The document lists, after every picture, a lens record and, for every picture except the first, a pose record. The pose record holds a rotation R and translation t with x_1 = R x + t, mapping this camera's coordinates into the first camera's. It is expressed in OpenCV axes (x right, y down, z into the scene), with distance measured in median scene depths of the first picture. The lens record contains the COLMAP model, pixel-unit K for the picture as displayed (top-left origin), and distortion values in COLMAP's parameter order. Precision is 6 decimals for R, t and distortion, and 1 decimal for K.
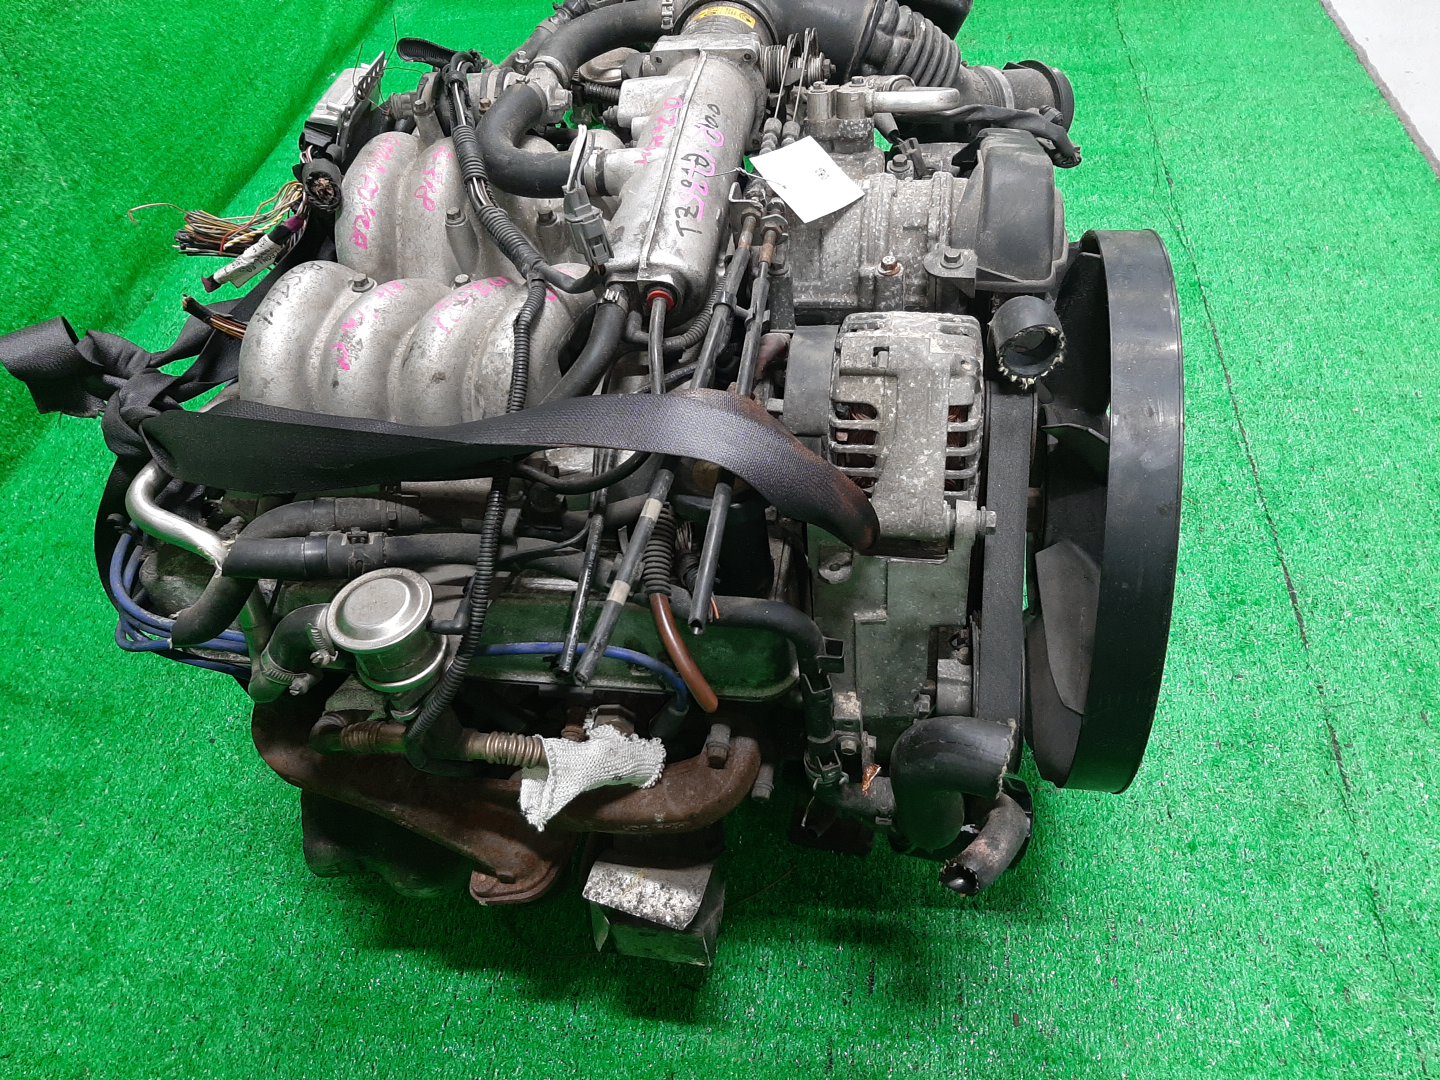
lens RADIAL K [[1140.0, 0, 720.0], [0, 1140.0, 540.0], [0, 0, 1]] dist [0.063627, -0.114398]
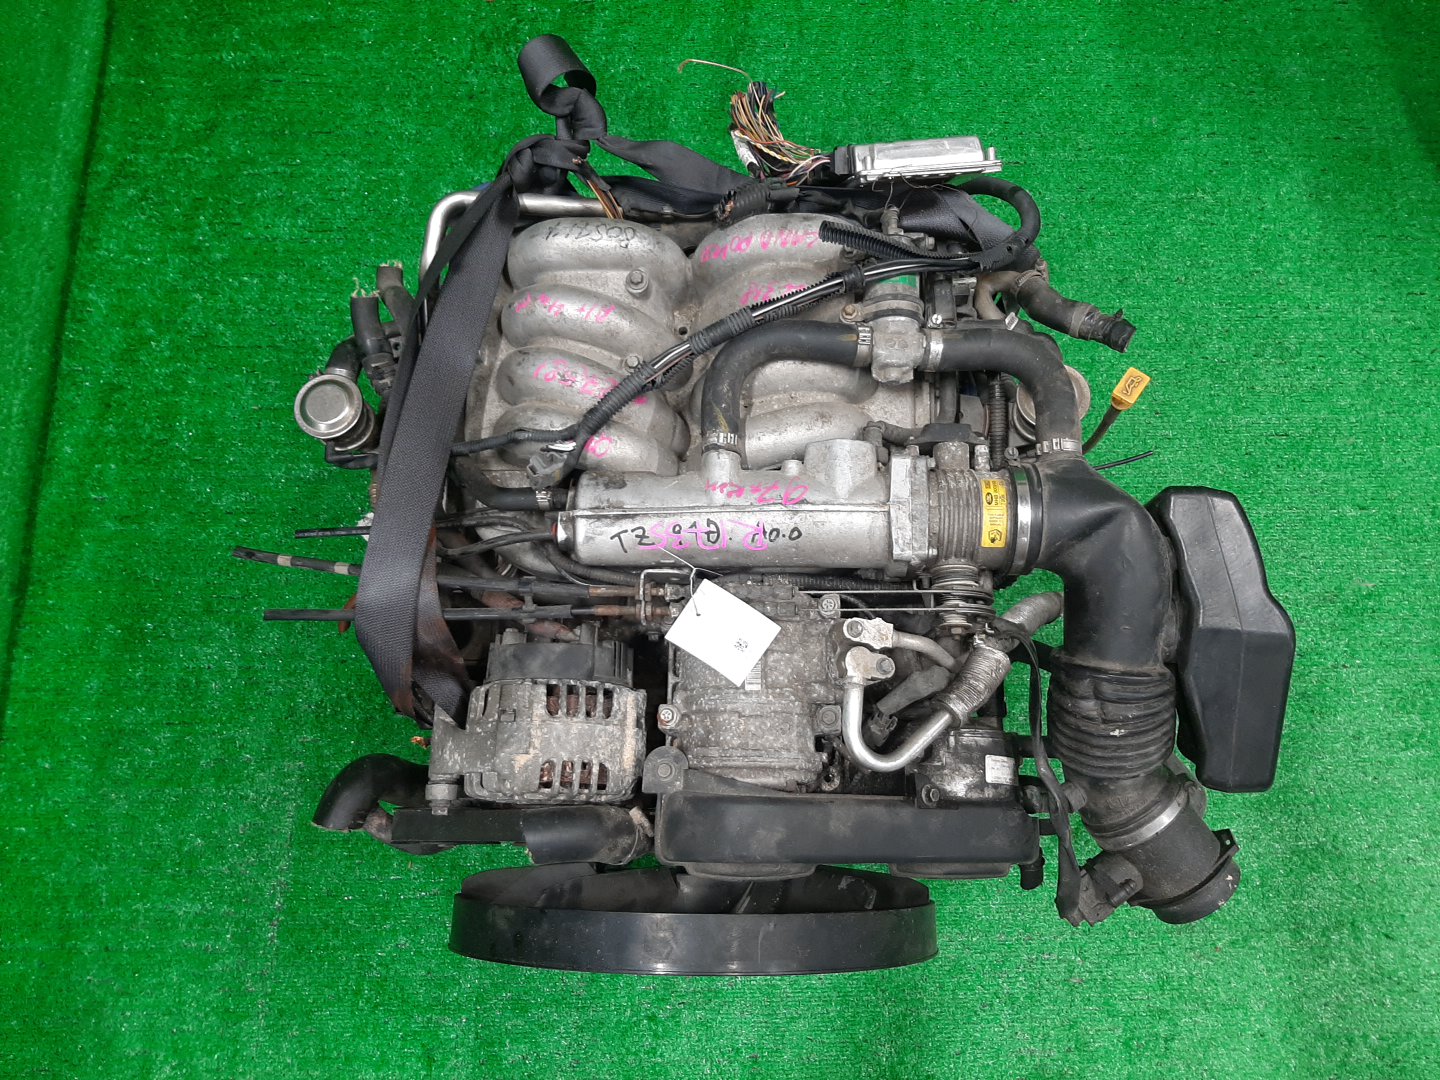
lens RADIAL K [[1140.0, 0, 720.0], [0, 1140.0, 540.0], [0, 0, 1]] dist [0.063627, -0.114398]
pose [[0.142933, 0.970229, -0.195514, 0.214496], [-0.717890, 0.237619, 0.654348, -1.106603], [0.681325, 0.046830, 0.730481, 0.199561]]
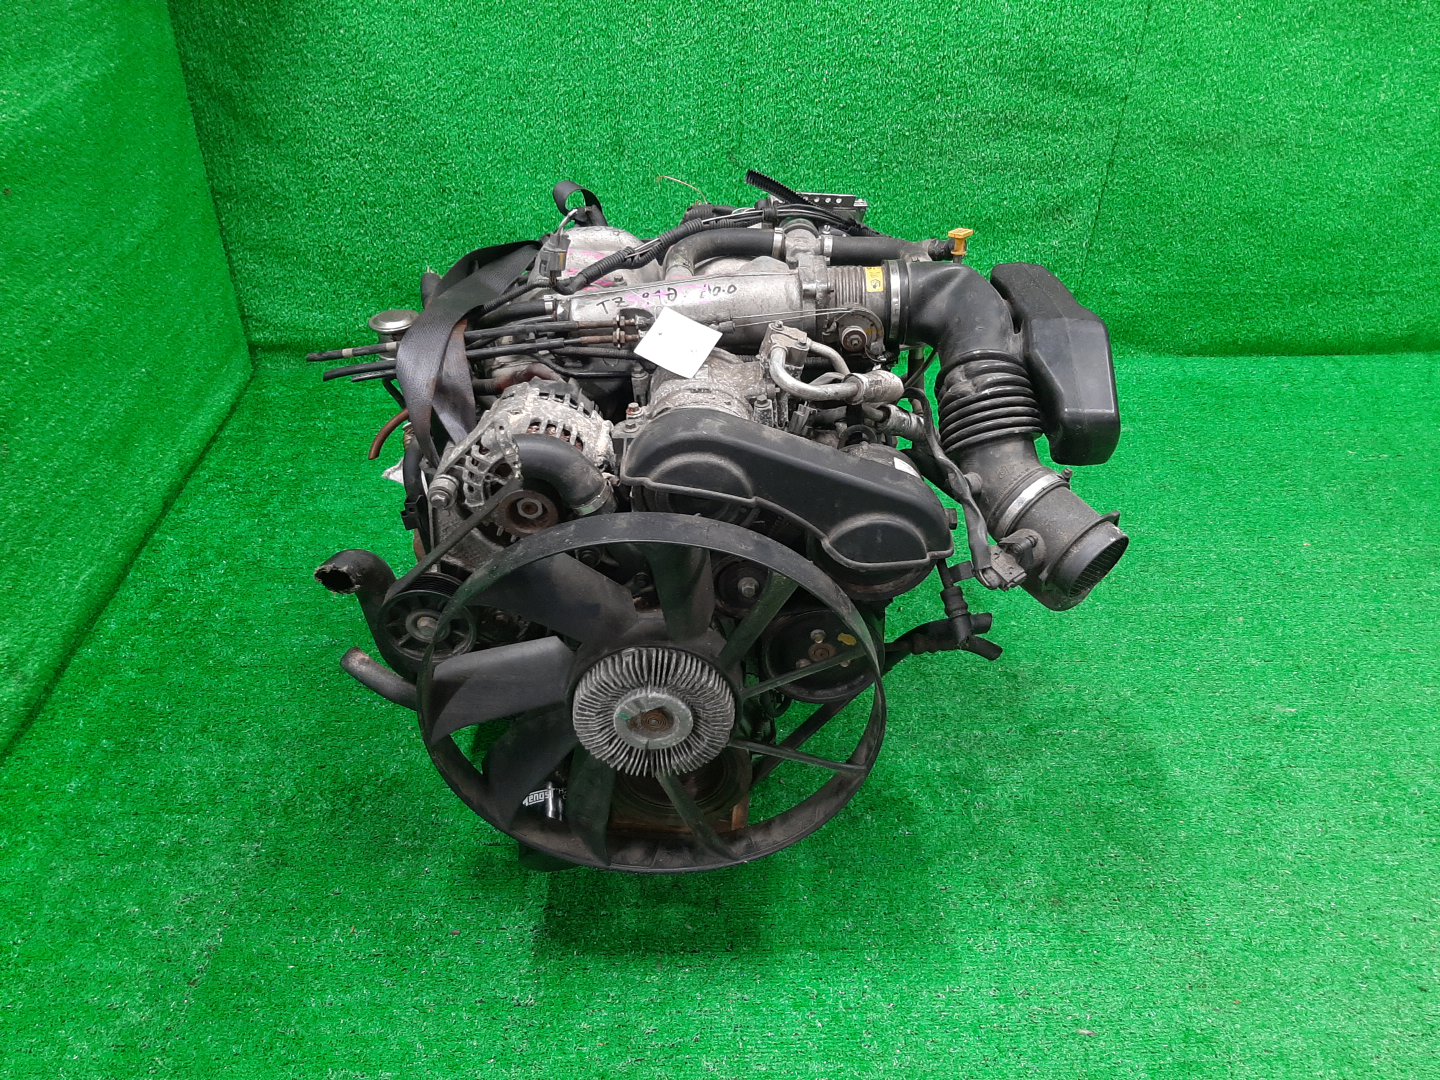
lens RADIAL K [[1140.0, 0, 720.0], [0, 1140.0, 540.0], [0, 0, 1]] dist [0.063627, -0.114398]
pose [[0.153220, 0.629186, -0.762003, 1.416839], [-0.719717, 0.599446, 0.350245, -0.746062], [0.677149, 0.494762, 0.544683, 0.387891]]
